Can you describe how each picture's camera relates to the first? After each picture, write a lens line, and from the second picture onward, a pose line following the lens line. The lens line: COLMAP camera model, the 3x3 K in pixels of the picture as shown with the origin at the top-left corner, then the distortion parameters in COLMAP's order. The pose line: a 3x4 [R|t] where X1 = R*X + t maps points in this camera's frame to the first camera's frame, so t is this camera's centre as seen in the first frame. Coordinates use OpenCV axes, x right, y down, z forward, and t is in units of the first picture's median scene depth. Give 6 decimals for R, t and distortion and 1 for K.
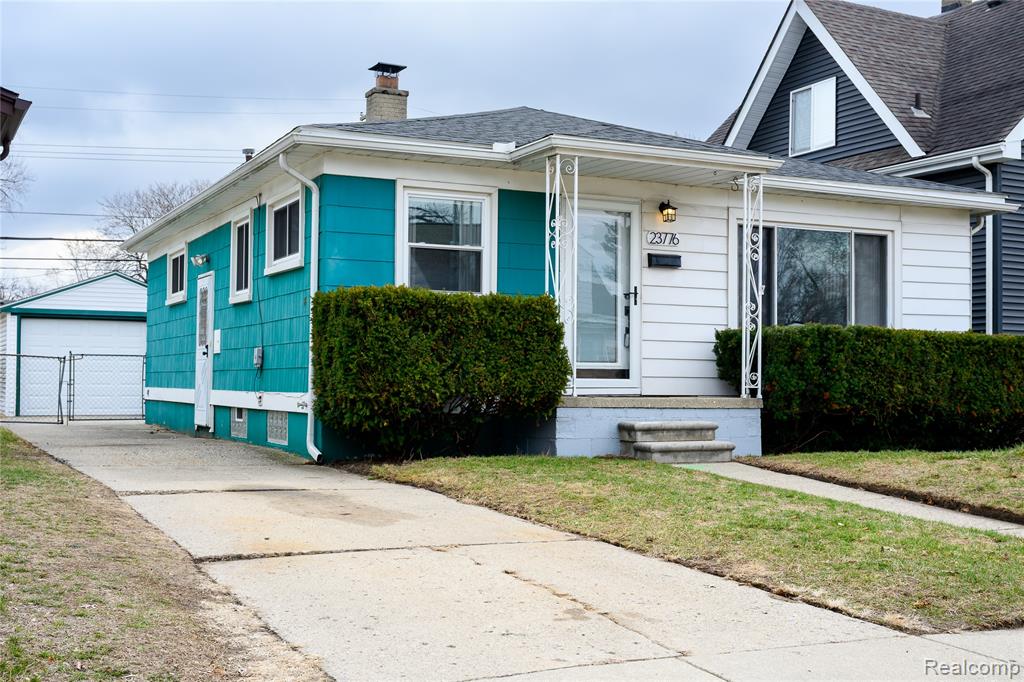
lens RADIAL K [[1210.9, 0, 512.0], [0, 1210.9, 341.0], [0, 0, 1]] dist [-0.004747, -0.007614]
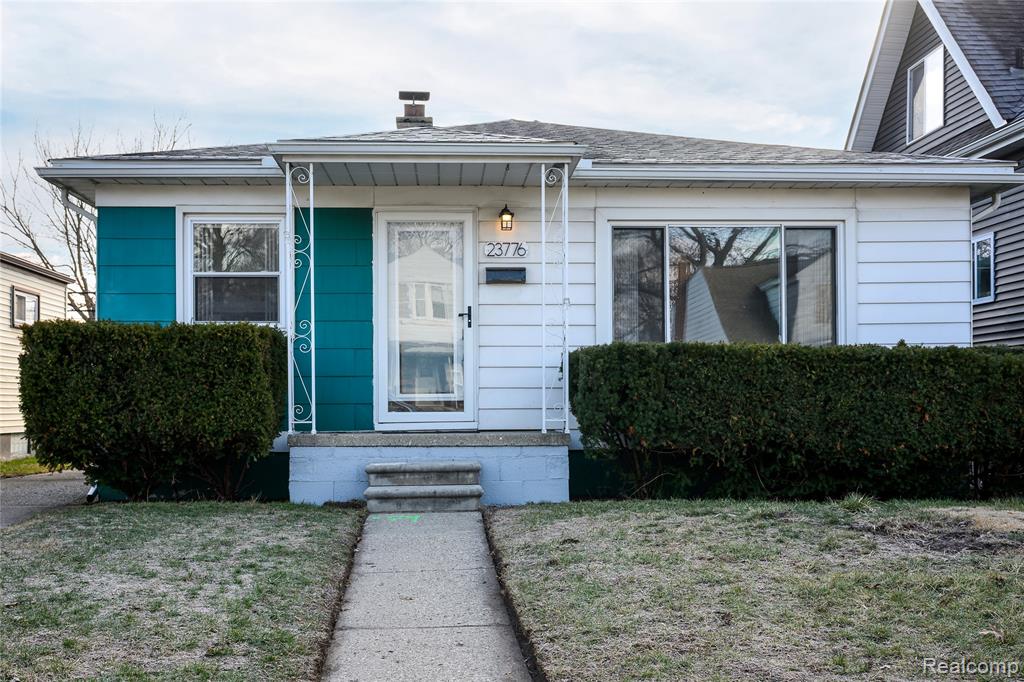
lens RADIAL K [[1111.2, 0, 511.2], [0, 1111.2, 396.1], [0, 0, 1]] dist [-0.004244, -0.016580]
pose [[0.925367, -0.018558, -0.378617, 0.439312], [0.027726, 0.999439, 0.018776, 0.005843], [0.378056, -0.027872, 0.925363, 0.266212]]
